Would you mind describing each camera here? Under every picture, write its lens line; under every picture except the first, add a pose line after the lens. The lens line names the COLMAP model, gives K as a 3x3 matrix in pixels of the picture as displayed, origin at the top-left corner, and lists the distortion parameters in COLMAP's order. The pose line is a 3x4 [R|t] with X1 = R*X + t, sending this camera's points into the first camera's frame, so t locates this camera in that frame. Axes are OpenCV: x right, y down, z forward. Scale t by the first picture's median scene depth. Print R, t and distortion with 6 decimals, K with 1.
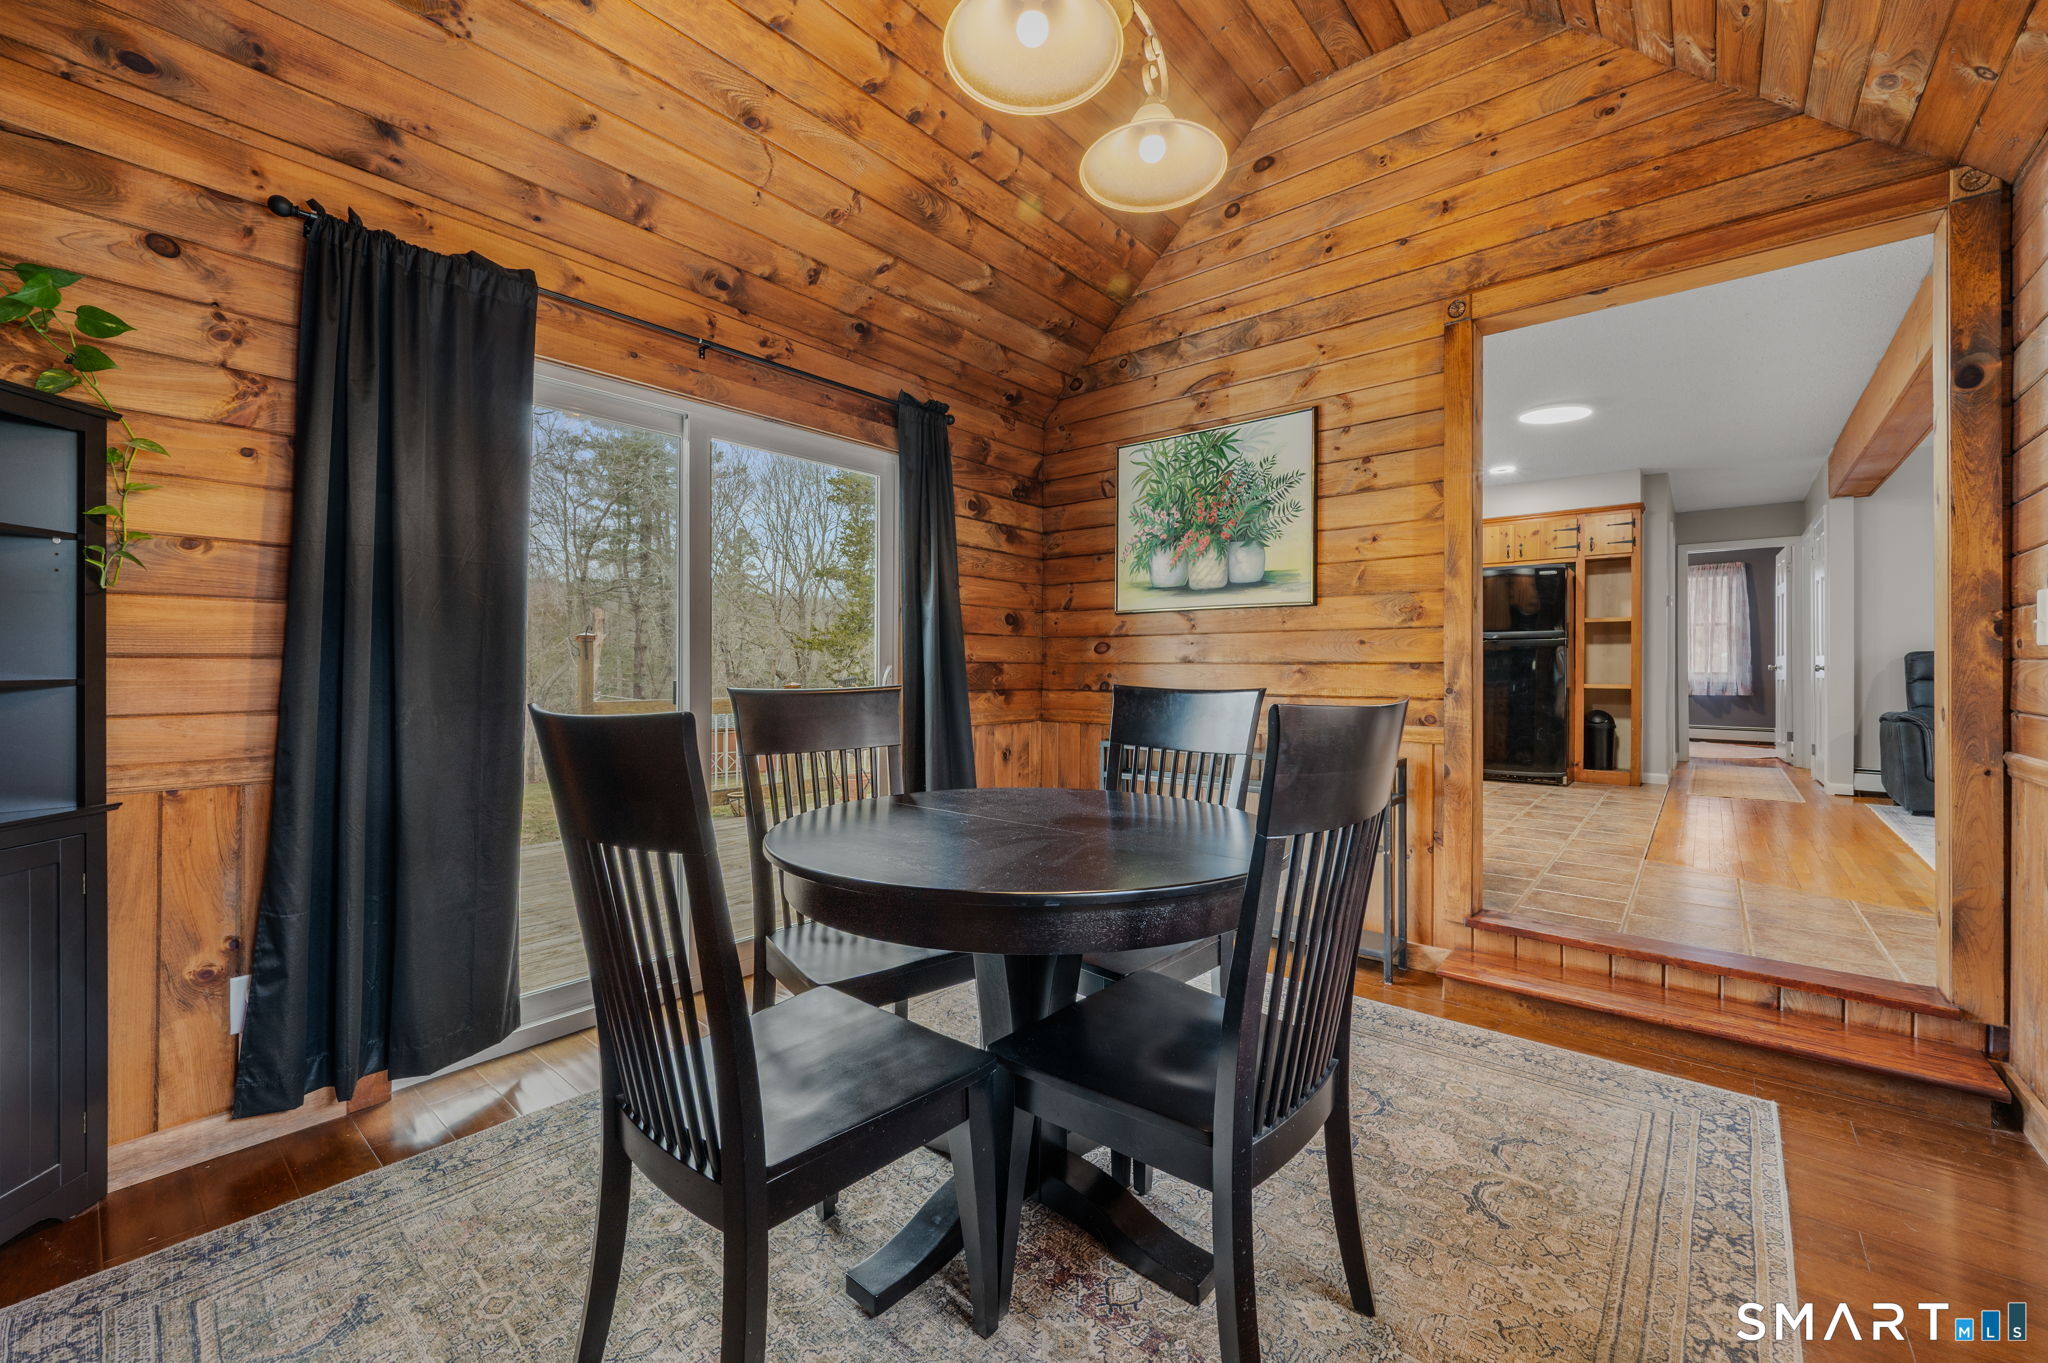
lens RADIAL K [[820.2, 0, 1015.2], [0, 820.2, 668.1], [0, 0, 1]] dist [-0.002075, -0.000060]
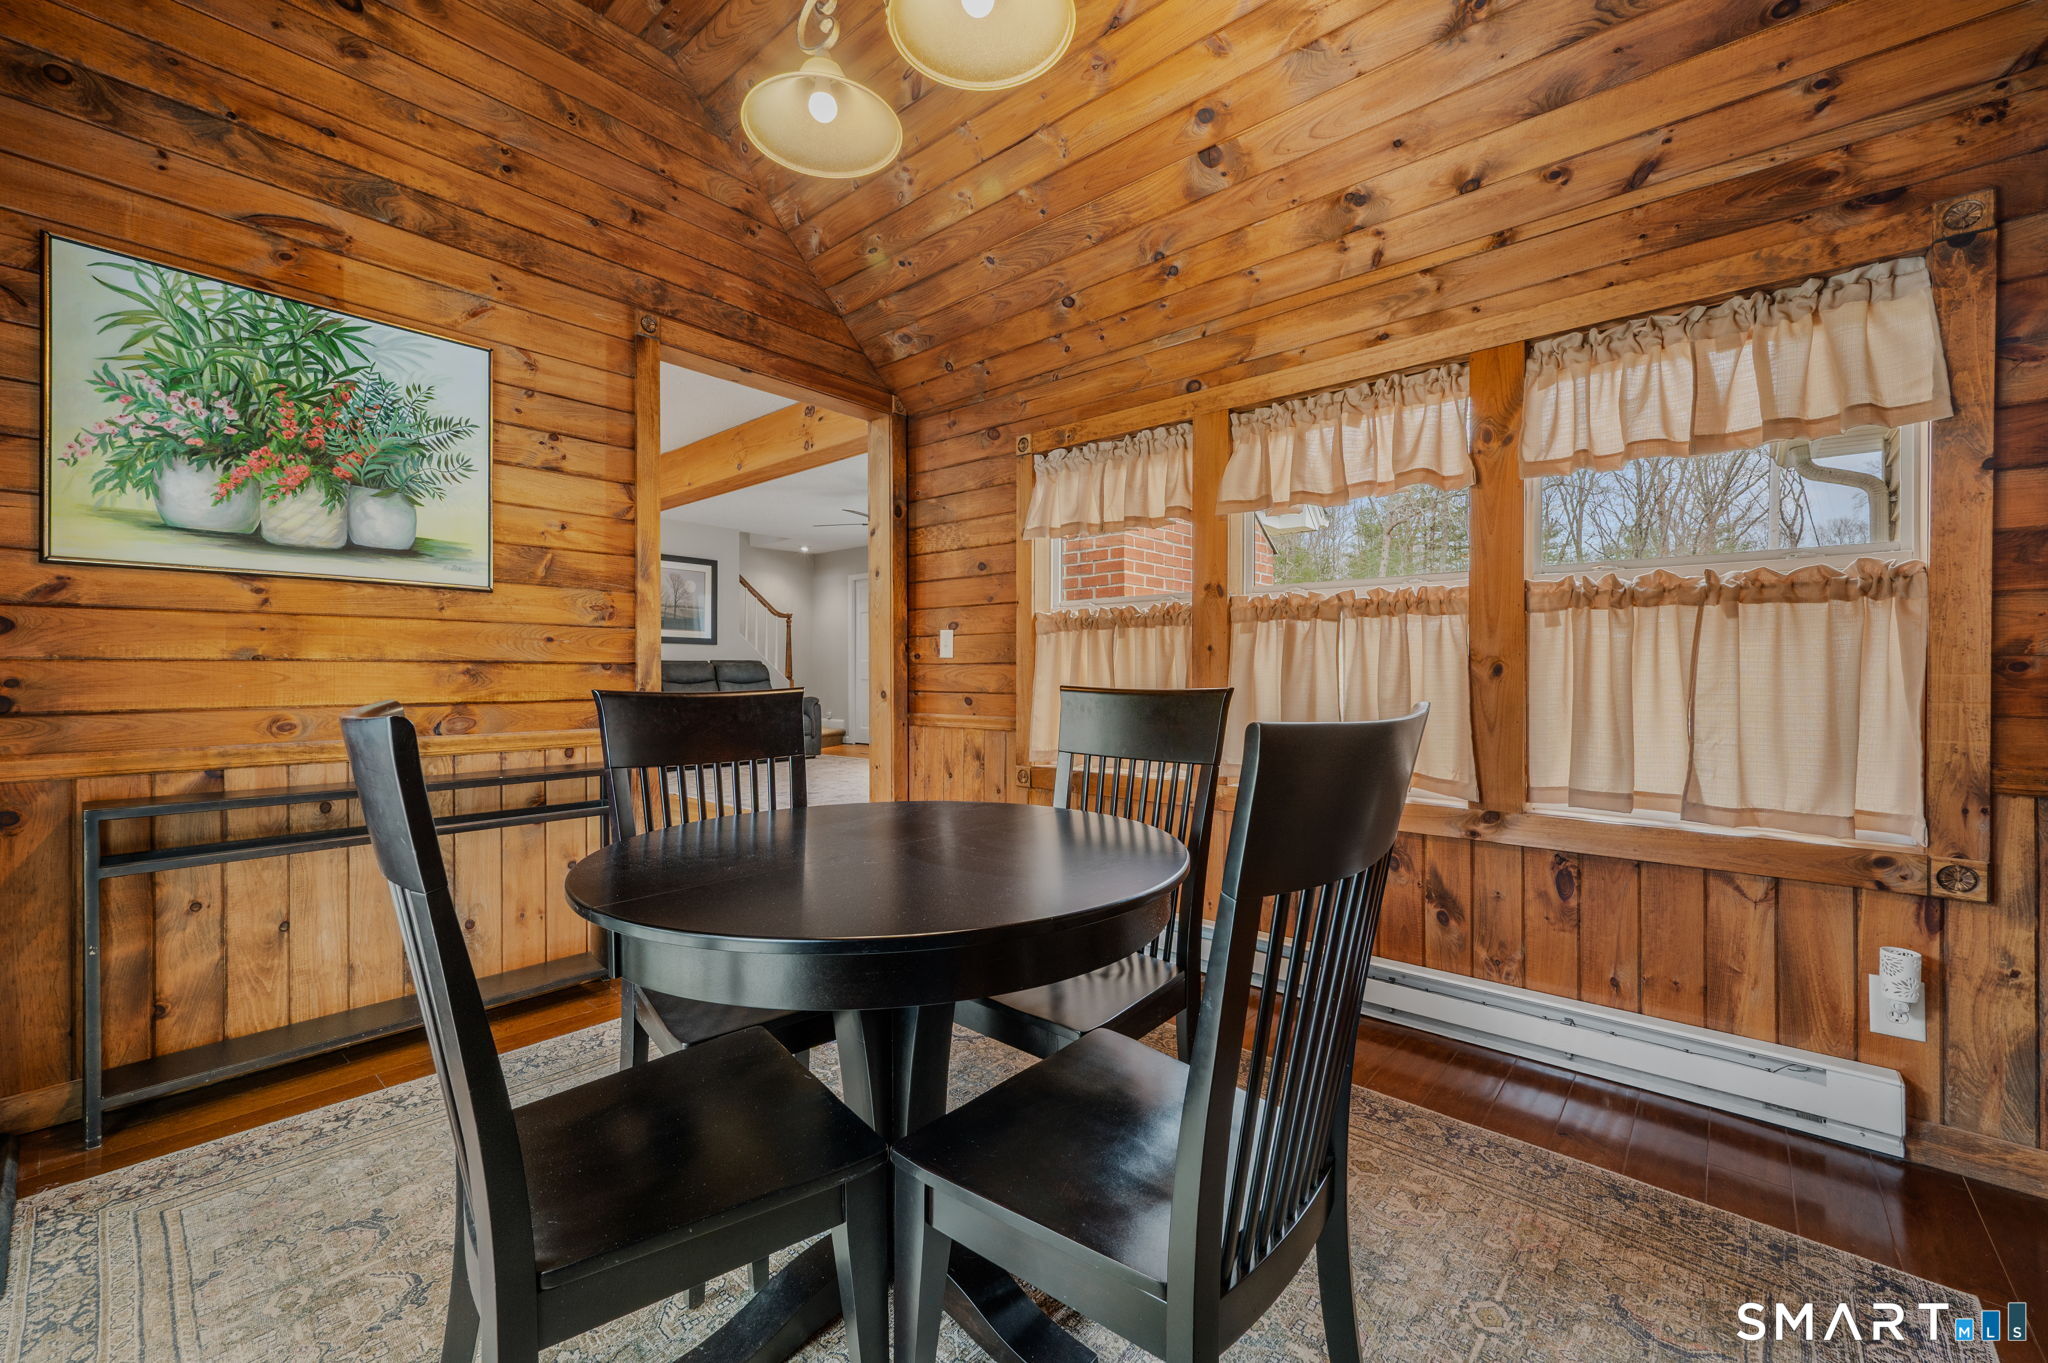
lens RADIAL K [[820.2, 0, 1010.6], [0, 820.2, 671.4], [0, 0, 1]] dist [-0.002075, -0.000060]
pose [[0.013364, -0.003311, 0.999905, -0.392053], [-0.001815, 0.999993, 0.003335, -0.000594], [-0.999909, -0.001860, 0.013358, 0.413502]]
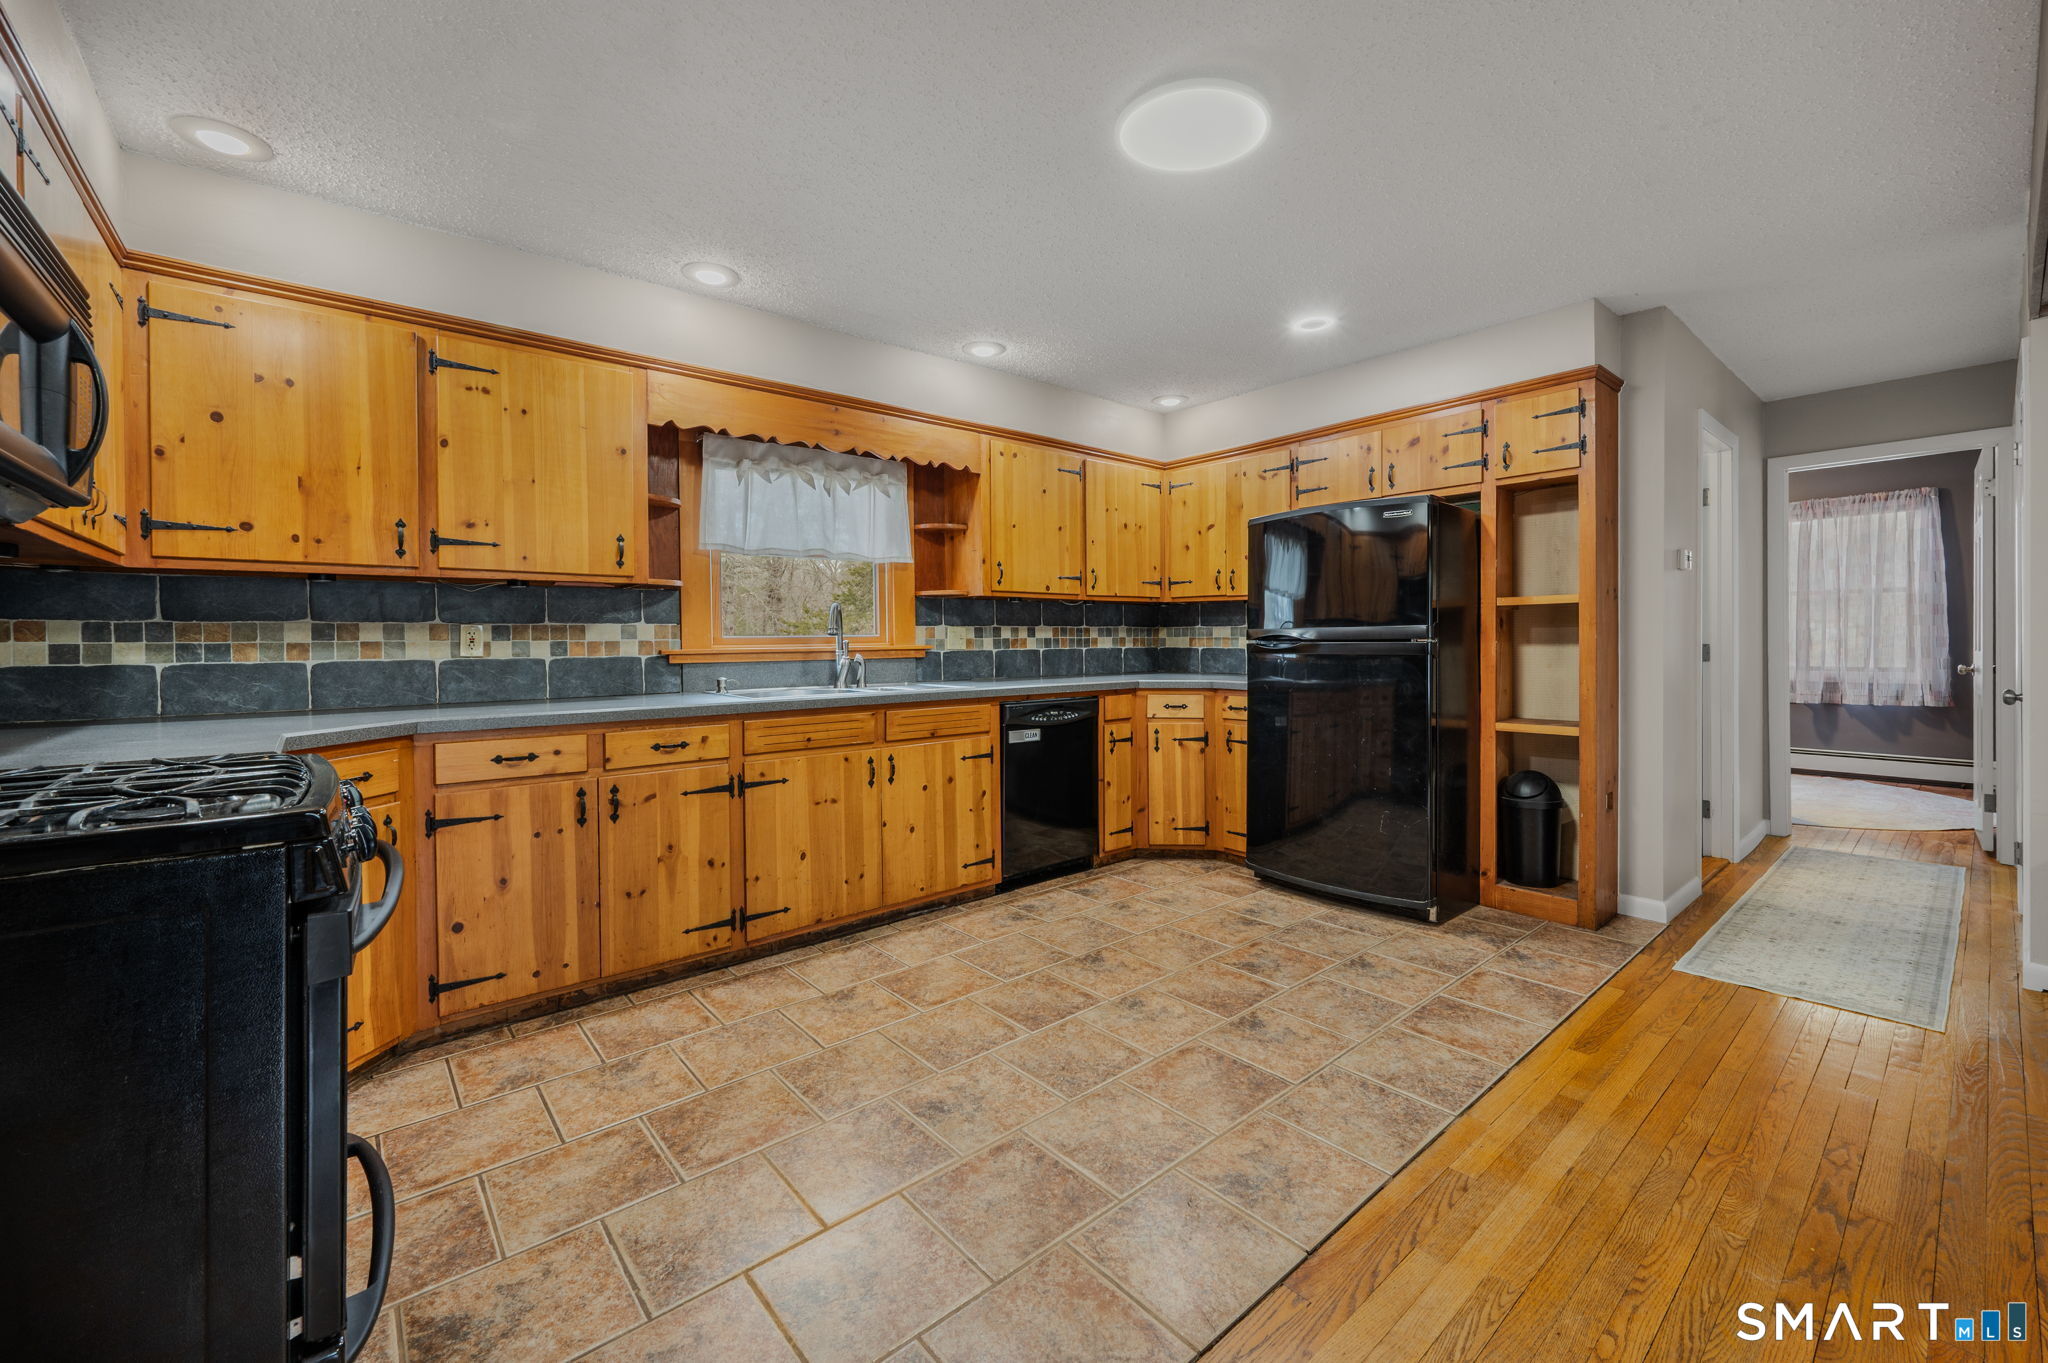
lens RADIAL K [[820.2, 0, 1030.9], [0, 820.2, 652.0], [0, 0, 1]] dist [-0.002075, -0.000060]
pose [[0.986194, -0.011471, -0.165199, 0.826992], [0.014219, 0.999779, 0.015465, -0.065456], [0.164985, -0.017601, 0.986139, 0.731337]]
